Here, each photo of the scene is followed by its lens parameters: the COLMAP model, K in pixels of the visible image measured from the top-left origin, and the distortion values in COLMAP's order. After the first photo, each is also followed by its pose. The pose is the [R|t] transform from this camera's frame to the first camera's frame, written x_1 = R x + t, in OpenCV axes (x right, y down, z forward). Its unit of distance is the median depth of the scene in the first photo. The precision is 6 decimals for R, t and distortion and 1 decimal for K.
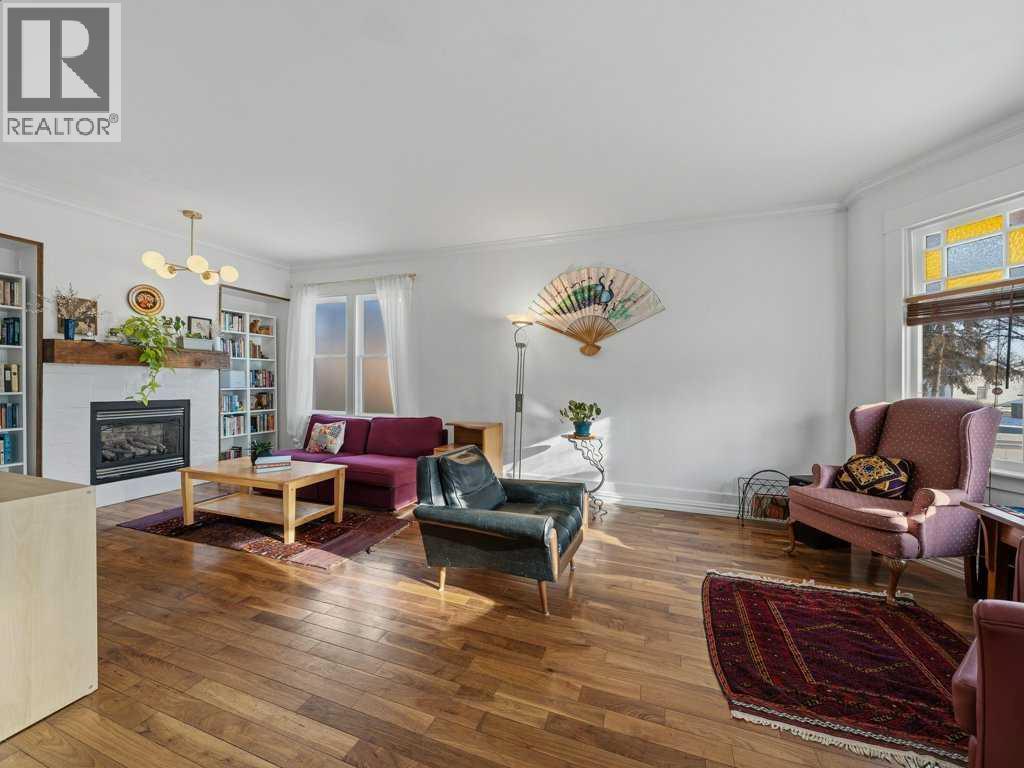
lens RADIAL K [[403.4, 0, 511.5], [0, 403.4, 385.1], [0, 0, 1]] dist [0.000722, -0.000248]
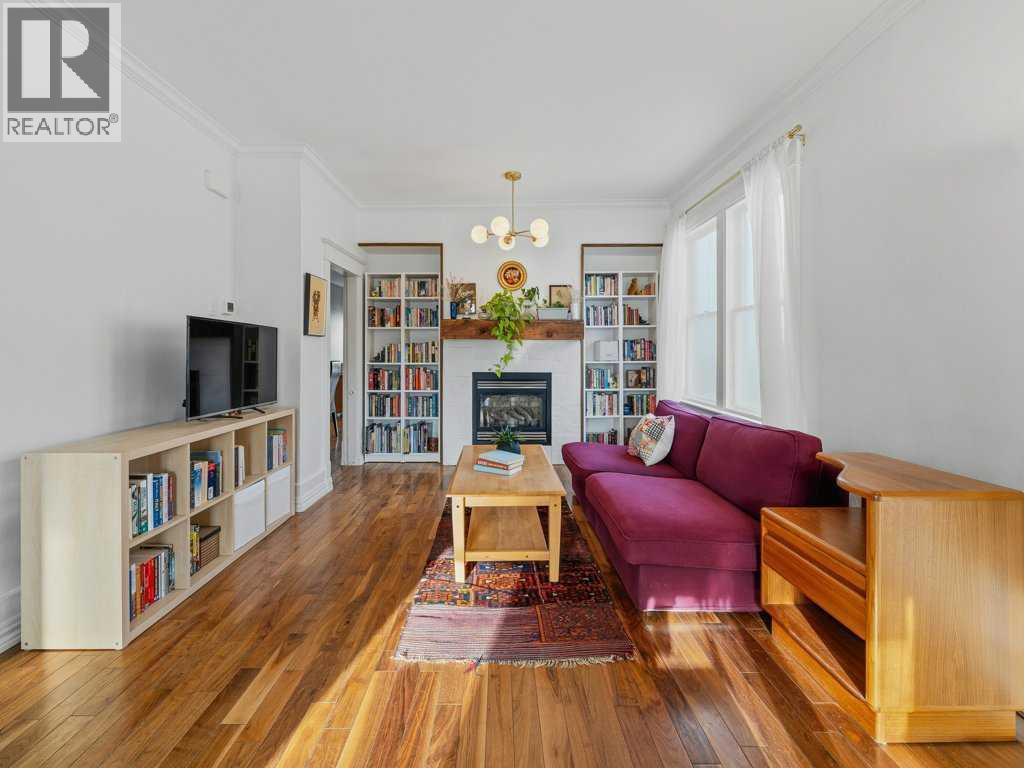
lens RADIAL K [[441.4, 0, 504.3], [0, 441.4, 354.9], [0, 0, 1]] dist [0.000770, -0.000274]
pose [[0.359237, -0.002488, -0.933243, 0.175190], [-0.004884, 0.999978, -0.004546, -0.001568], [0.933234, 0.006191, 0.359217, 0.689330]]
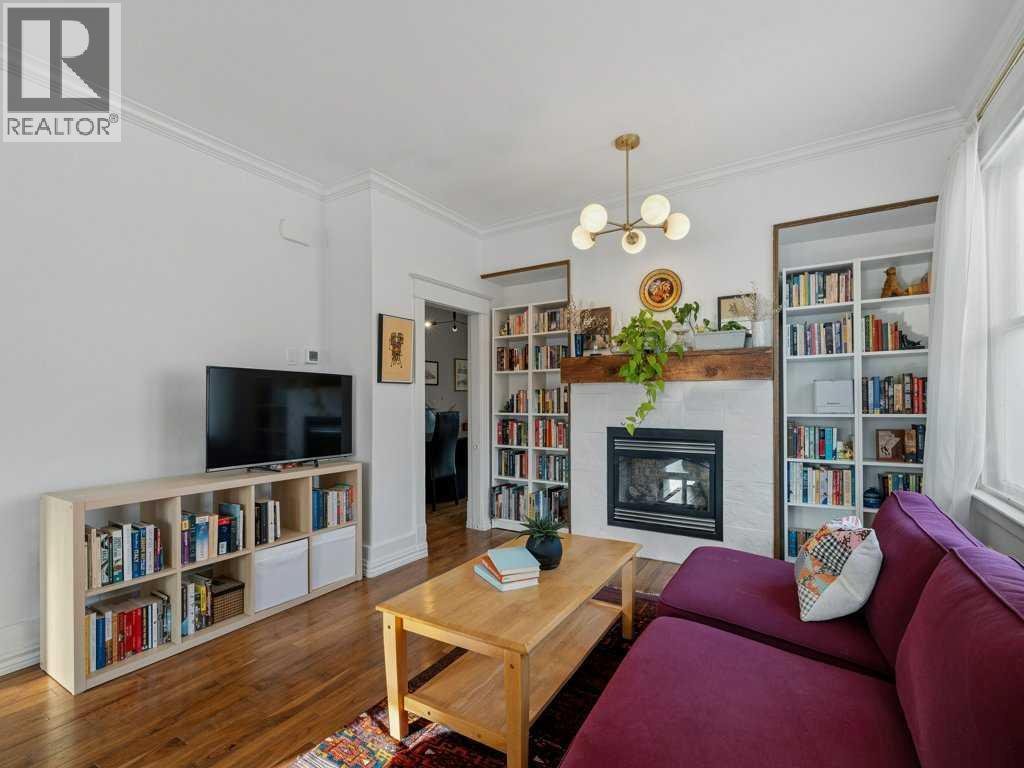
lens RADIAL K [[479.7, 0, 509.2], [0, 479.7, 402.4], [0, 0, 1]] dist [-0.000161, -0.001095]
pose [[-0.193639, -0.002013, -0.981071, -0.008564], [-0.003485, 0.999993, -0.001364, -0.007744], [0.981067, 0.003155, -0.193645, 1.080469]]
